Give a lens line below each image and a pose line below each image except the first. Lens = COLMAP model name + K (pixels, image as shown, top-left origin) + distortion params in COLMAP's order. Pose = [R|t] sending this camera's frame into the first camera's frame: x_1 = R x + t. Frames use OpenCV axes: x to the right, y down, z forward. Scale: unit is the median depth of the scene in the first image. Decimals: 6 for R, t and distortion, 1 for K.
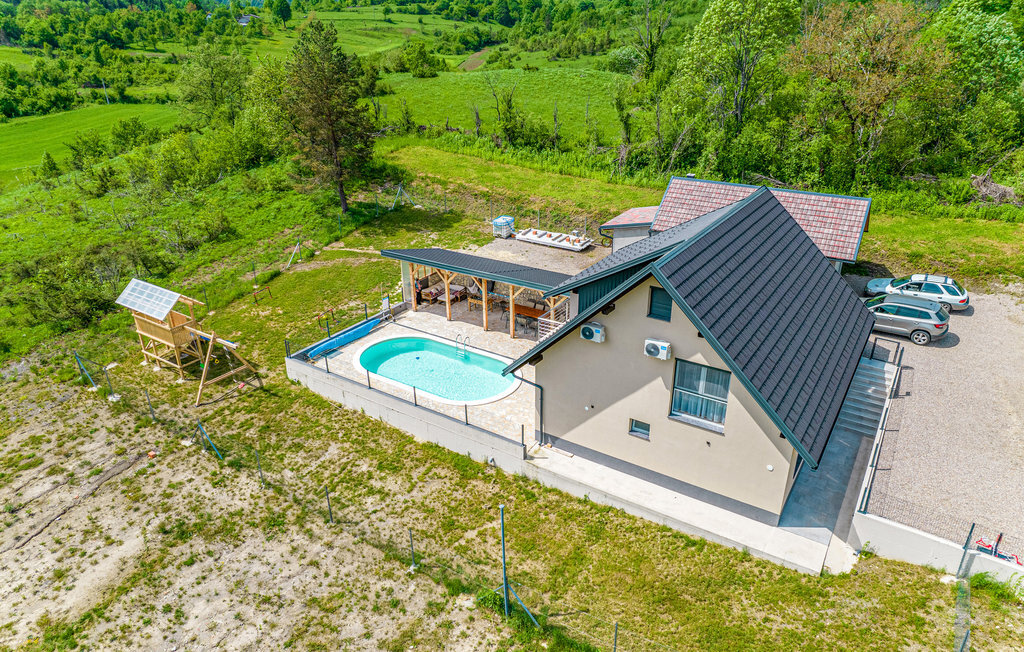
lens RADIAL K [[655.4, 0, 512.0], [0, 655.4, 326.0], [0, 0, 1]] dist [-0.071443, 0.065219]
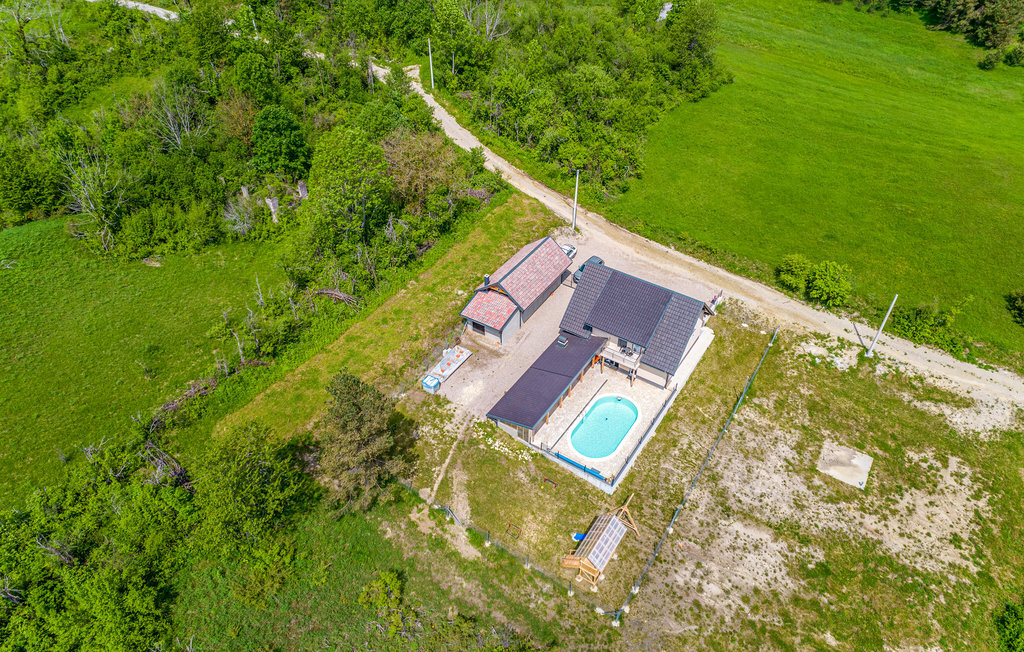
lens RADIAL K [[655.4, 0, 512.0], [0, 655.4, 326.0], [0, 0, 1]] dist [-0.071443, 0.065219]
pose [[0.003329, -0.635805, 0.771843, -1.416892], [0.416983, 0.702424, 0.576823, -1.369312], [-0.908908, 0.319926, 0.267458, 0.634090]]
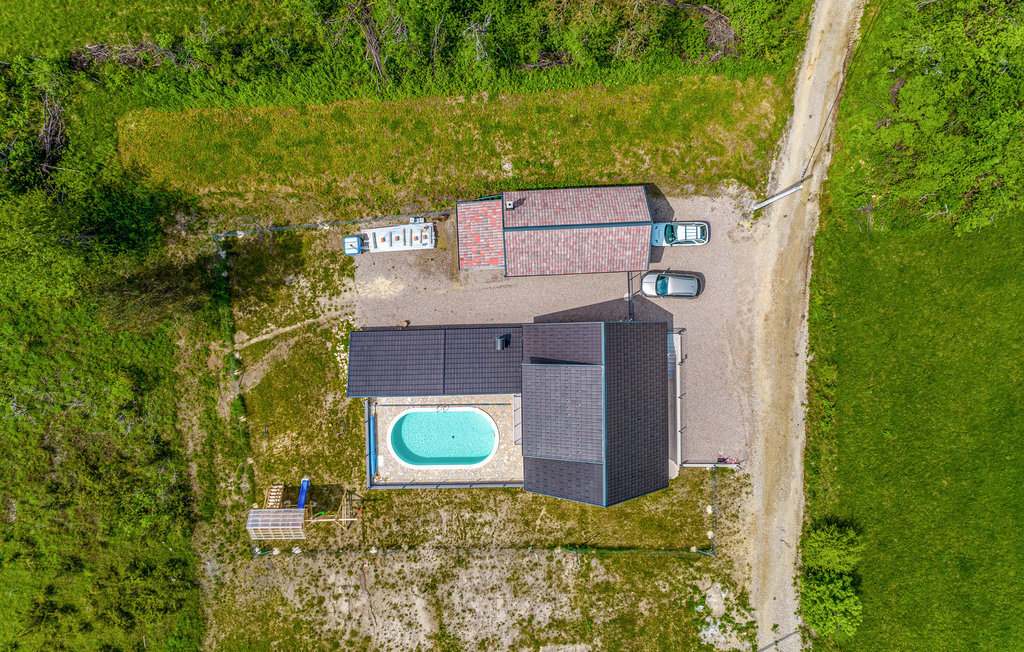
lens RADIAL K [[655.4, 0, 512.0], [0, 655.4, 326.0], [0, 0, 1]] dist [-0.071443, 0.065219]
pose [[0.821262, -0.570483, 0.008869, 0.175566], [0.232919, 0.349416, 0.907556, -1.506585], [-0.520844, -0.743275, 0.419838, 0.417027]]
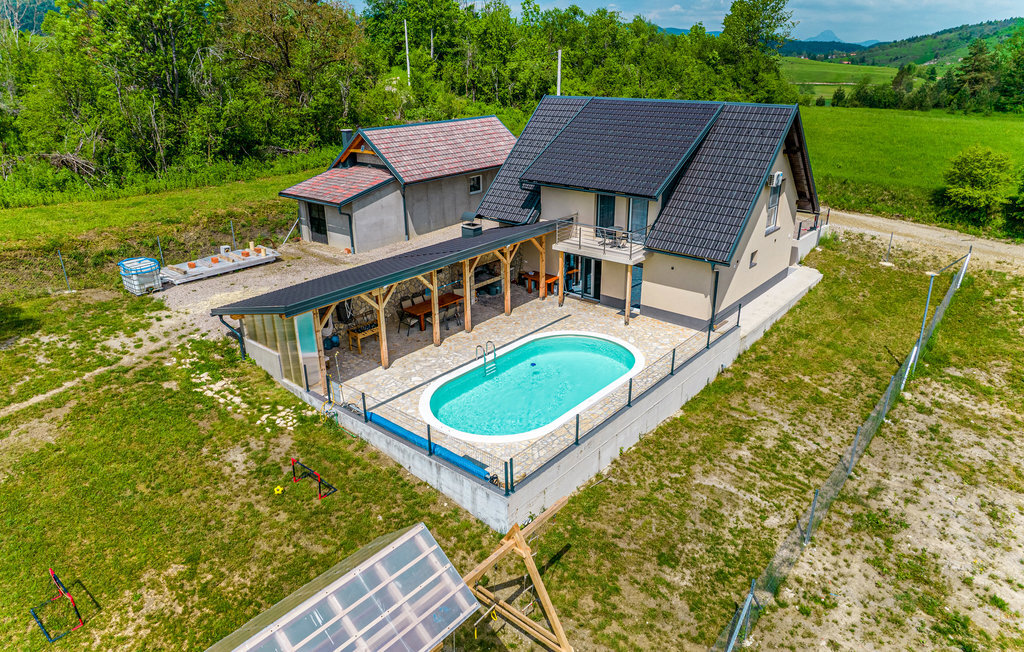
lens RADIAL K [[655.4, 0, 512.0], [0, 655.4, 326.0], [0, 0, 1]] dist [-0.071443, 0.065219]
pose [[0.116159, -0.365414, 0.923569, -0.746480], [0.420622, 0.860463, 0.287544, -0.199705], [-0.899769, 0.355072, 0.253651, 0.822108]]
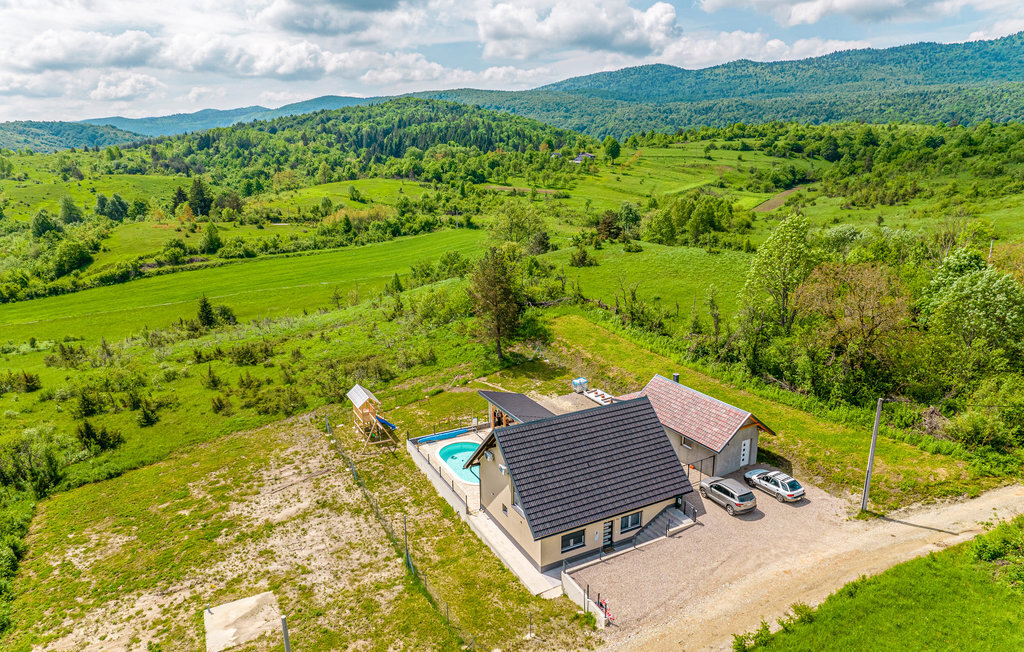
lens RADIAL K [[655.4, 0, 512.0], [0, 655.4, 326.0], [0, 0, 1]] dist [-0.071443, 0.065219]
pose [[0.876201, 0.123547, -0.465842, 0.770026], [-0.196886, 0.974008, -0.112003, -0.121489], [0.439896, 0.189855, 0.877751, -0.606494]]
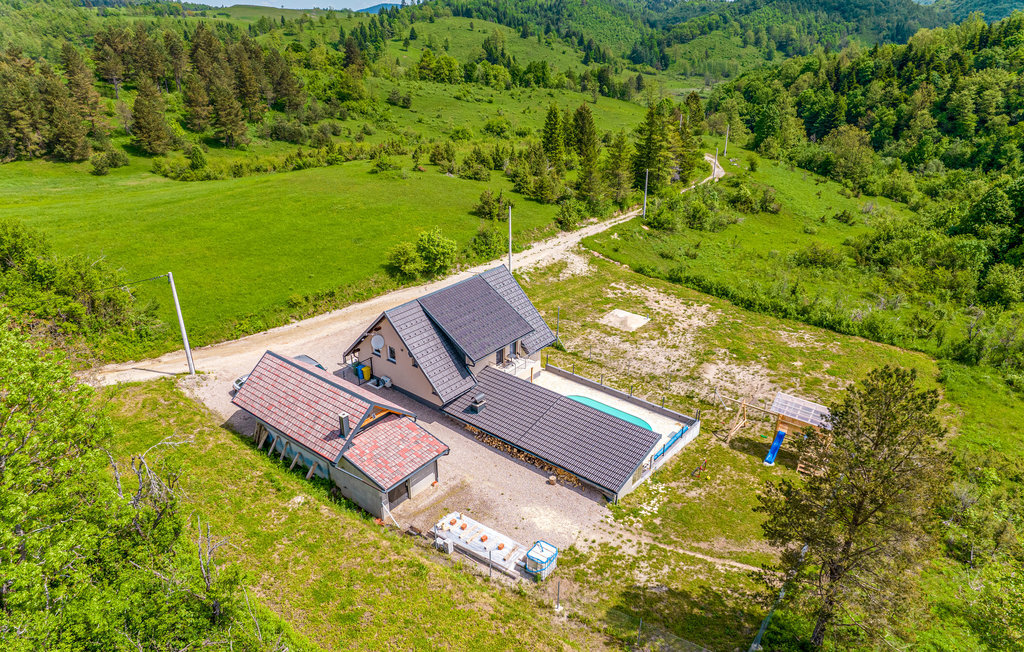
lens RADIAL K [[655.4, 0, 512.0], [0, 655.4, 326.0], [0, 0, 1]] dist [-0.071443, 0.065219]
pose [[-0.994747, -0.030585, 0.097686, -0.059885], [0.054350, 0.650875, 0.757237, -1.230061], [-0.086742, 0.758568, -0.645794, 1.818685]]
